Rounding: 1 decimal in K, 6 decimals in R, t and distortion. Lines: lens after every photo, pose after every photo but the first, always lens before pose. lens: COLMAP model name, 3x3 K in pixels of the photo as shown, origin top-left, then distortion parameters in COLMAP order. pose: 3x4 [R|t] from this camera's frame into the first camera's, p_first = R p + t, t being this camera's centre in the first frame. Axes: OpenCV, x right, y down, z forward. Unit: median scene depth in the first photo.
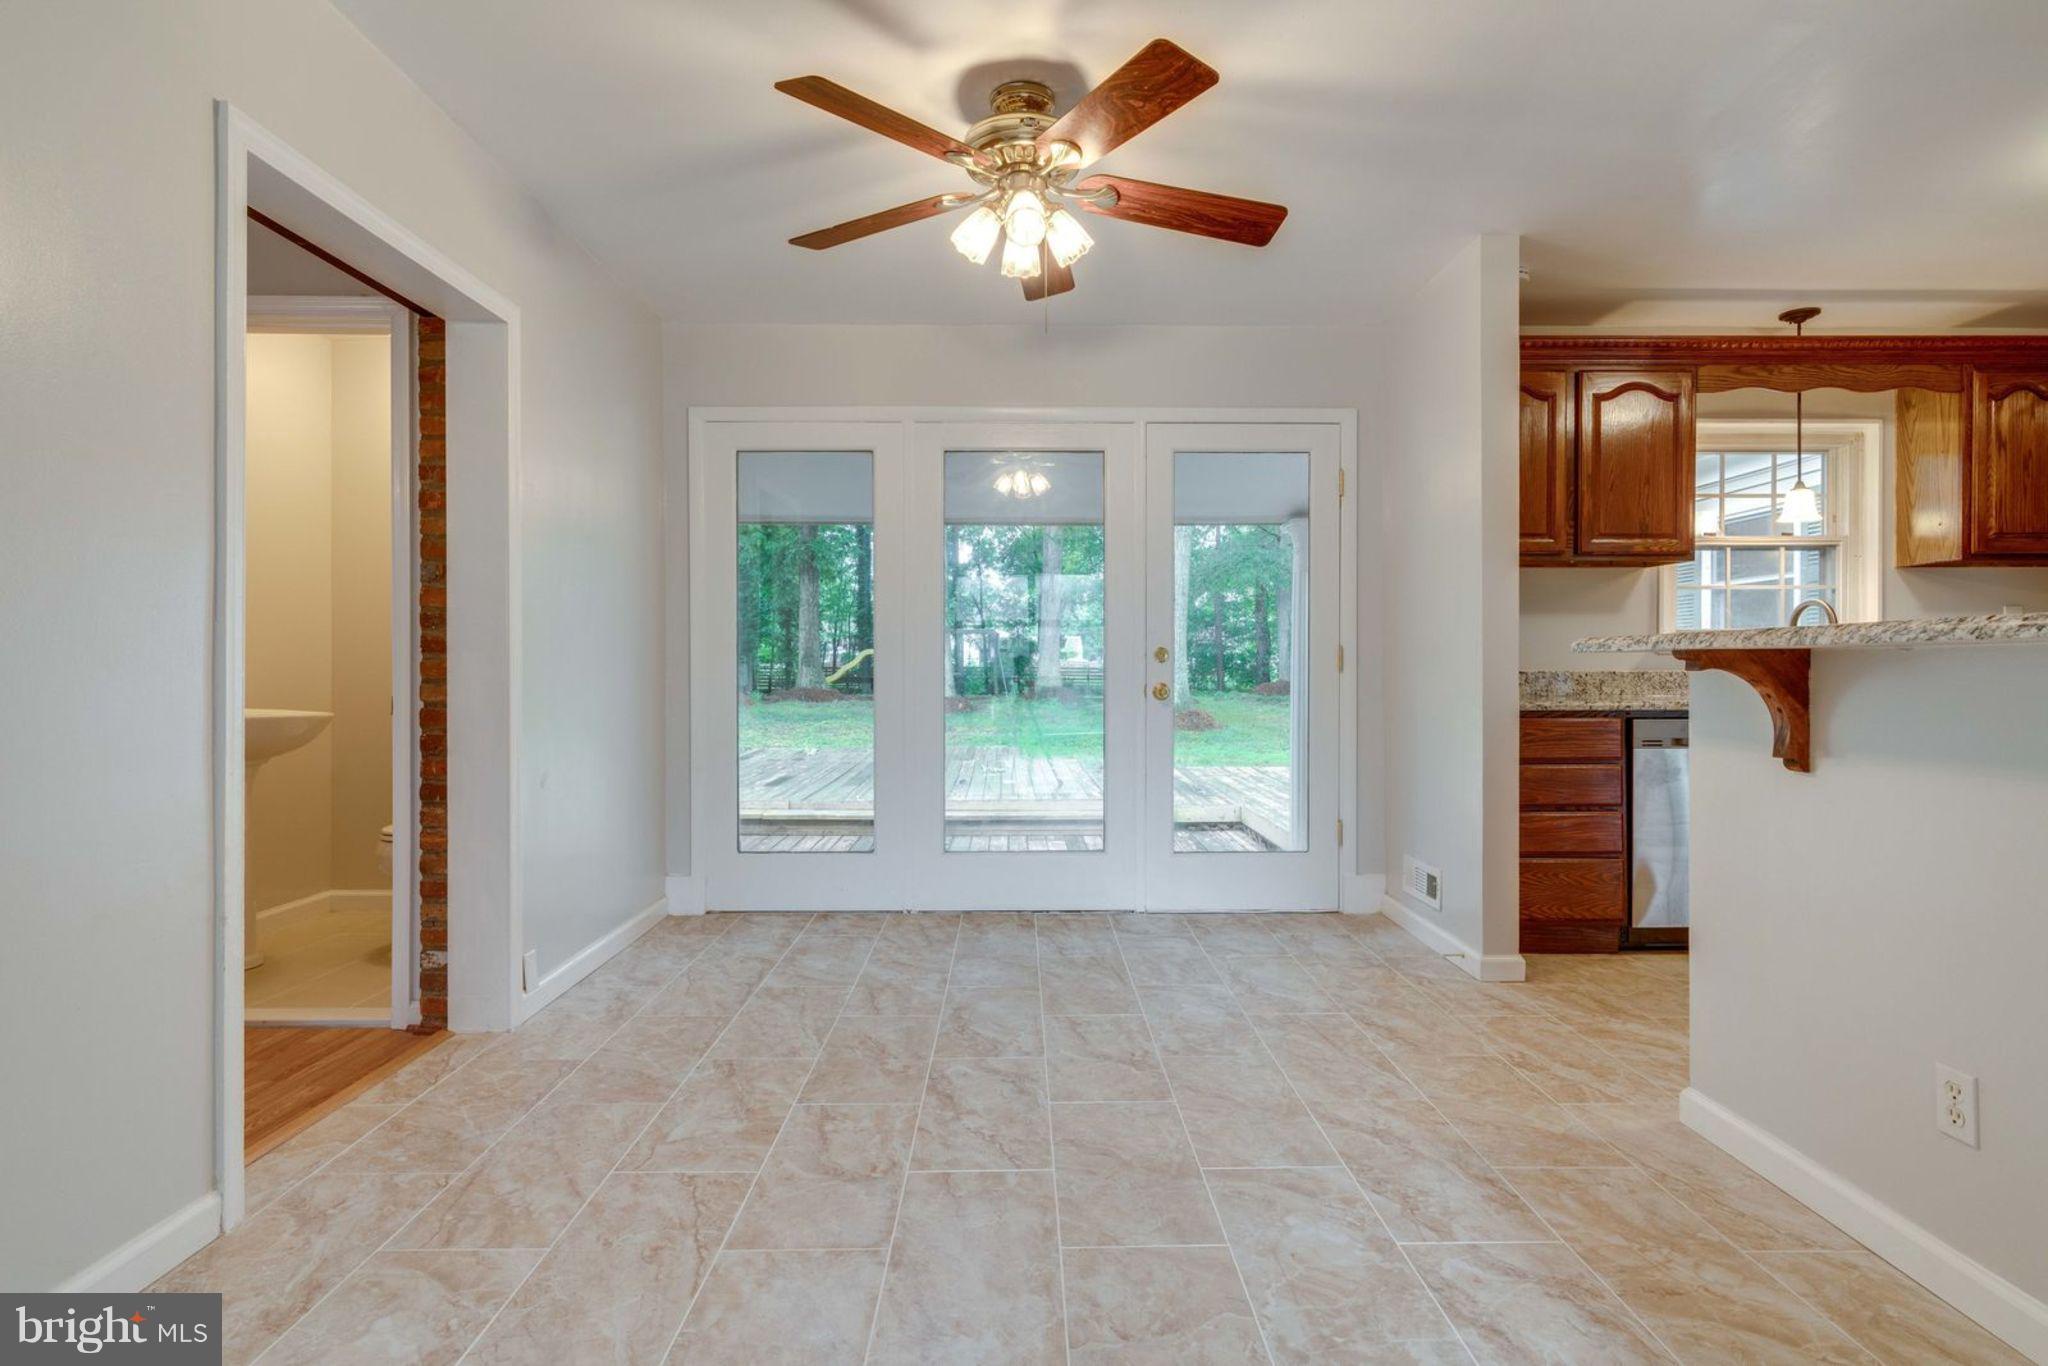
lens RADIAL K [[1013.4, 0, 1032.2], [0, 1013.4, 673.3], [0, 0, 1]] dist [-0.009748, 0.009083]
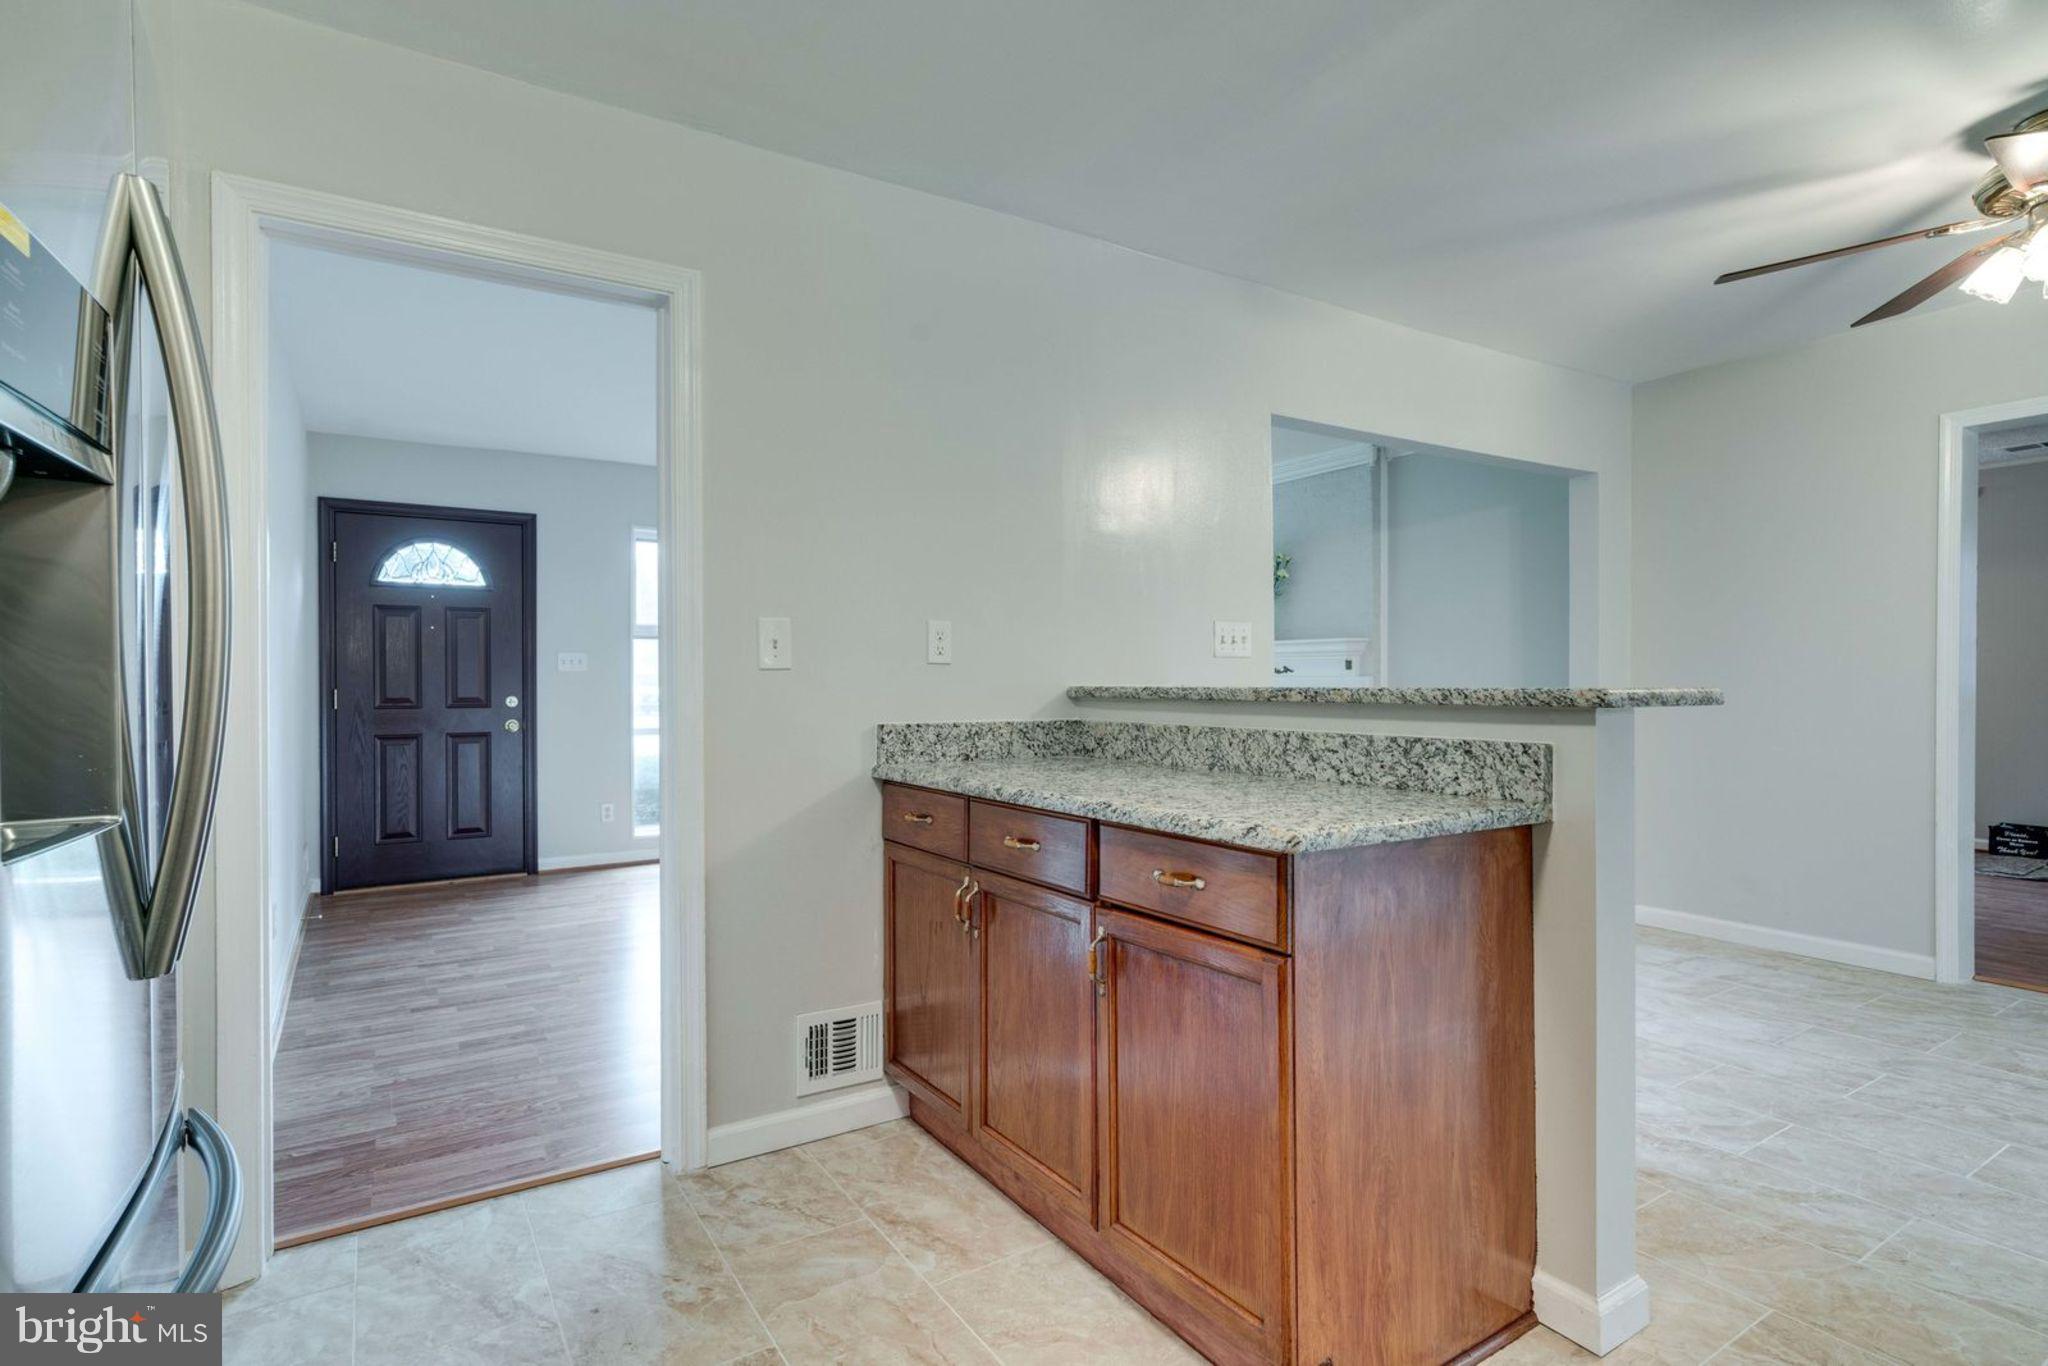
lens RADIAL K [[1018.1, 0, 1018.6], [0, 1018.1, 686.4], [0, 0, 1]] dist [0.001317, 0.001552]
pose [[-0.849836, 0.007675, -0.526992, 1.148532], [0.003826, 0.999957, 0.008394, -0.035798], [0.527034, 0.005118, -0.849829, 1.112704]]
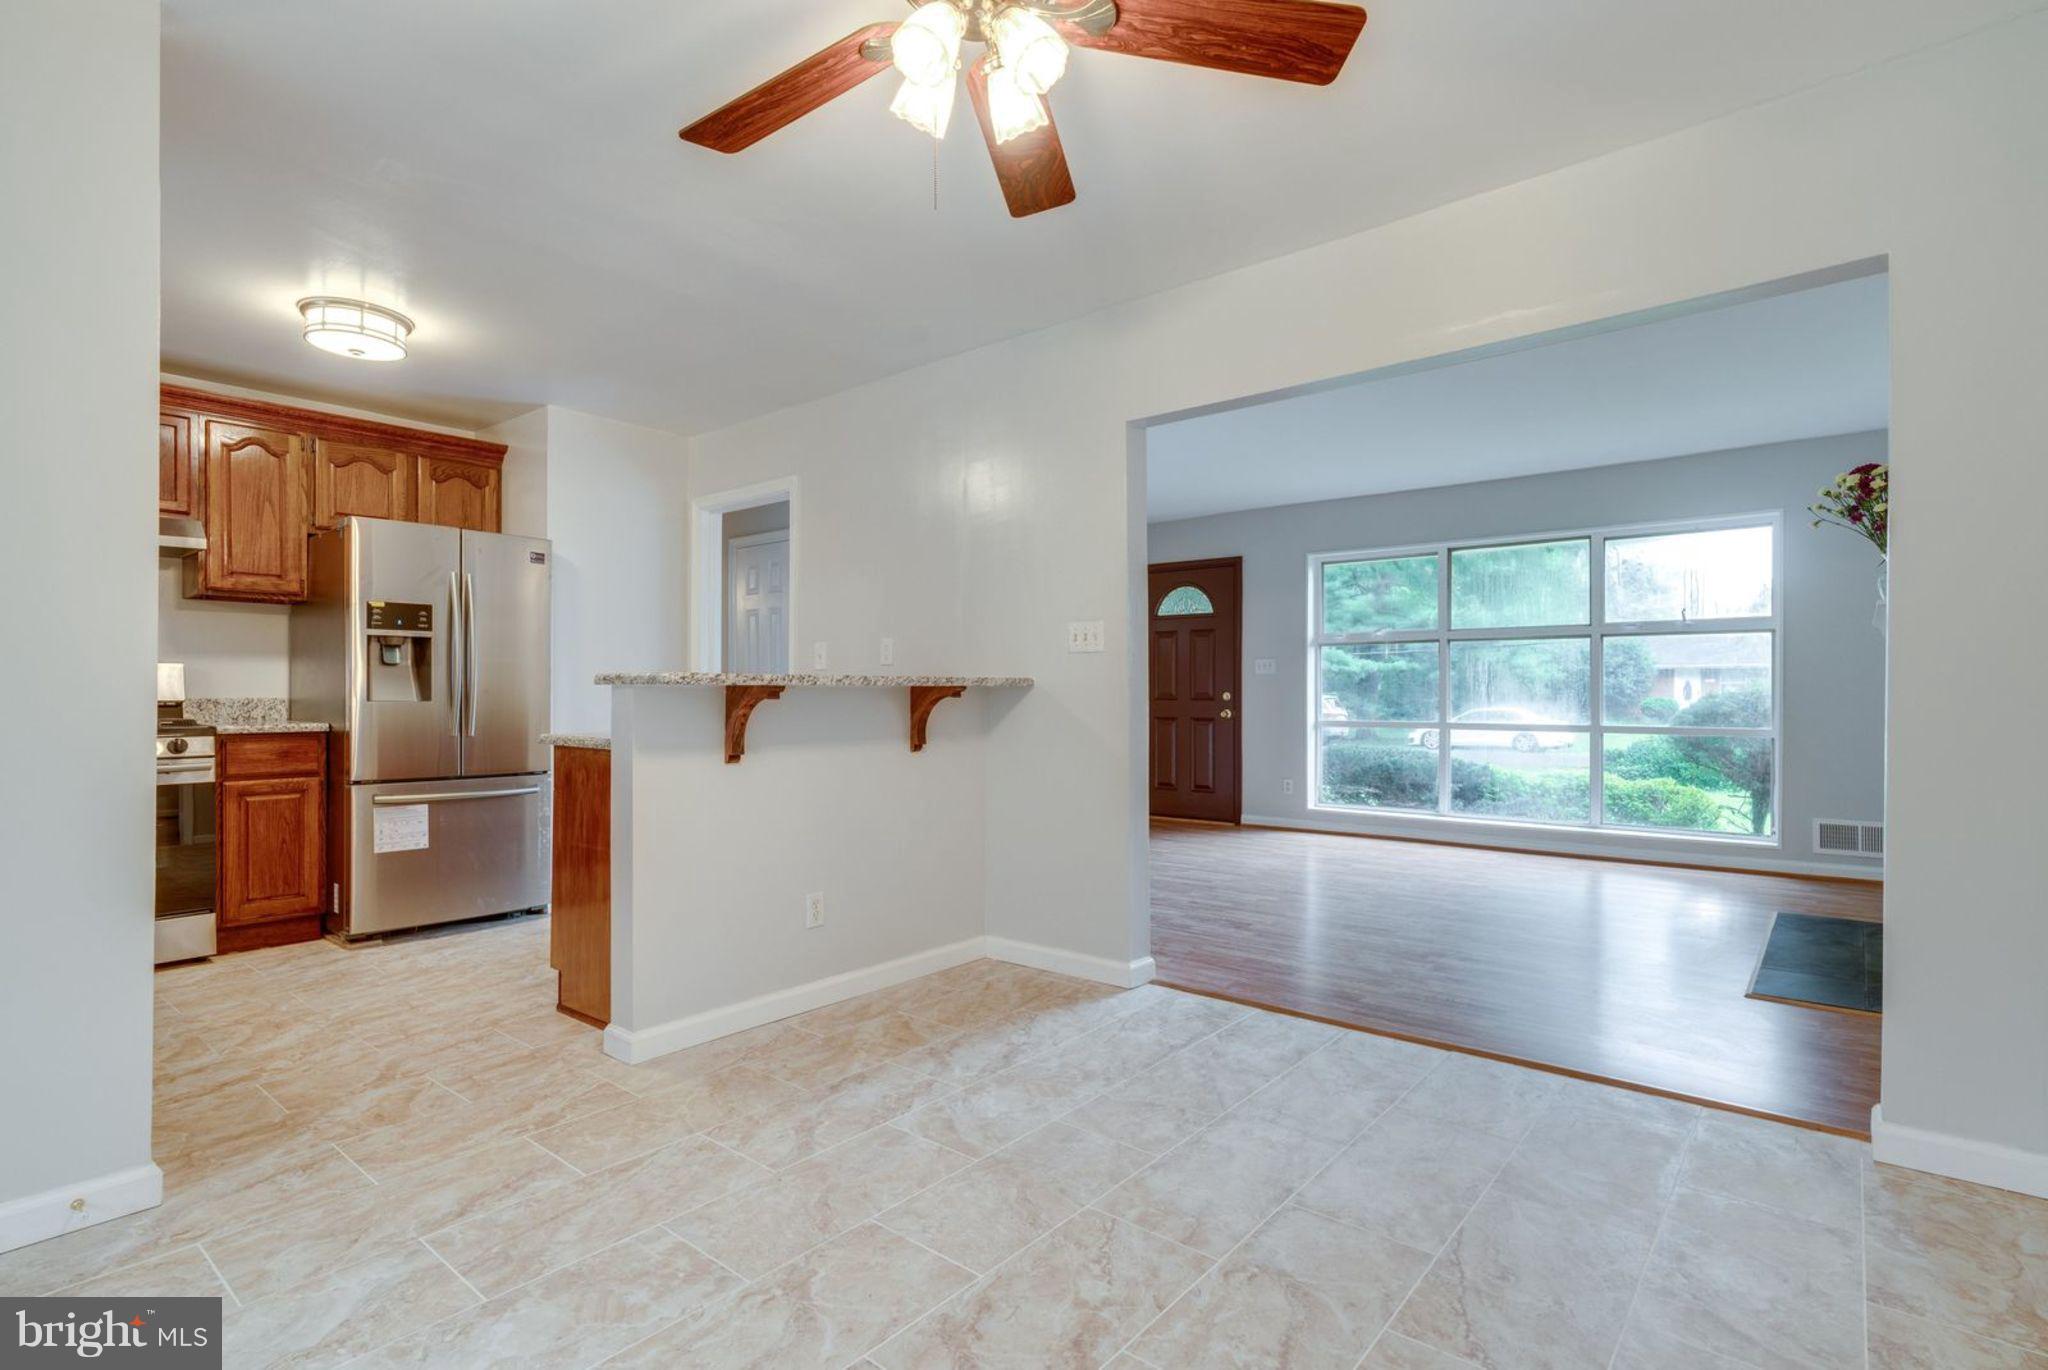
lens RADIAL K [[994.5, 0, 1016.9], [0, 994.5, 690.9], [0, 0, 1]] dist [-0.000541, 0.000931]
pose [[-0.756463, 0.001475, 0.654035, -0.405350], [0.002959, 0.999995, 0.001167, -0.011047], [-0.654030, 0.002817, -0.756463, 1.279412]]
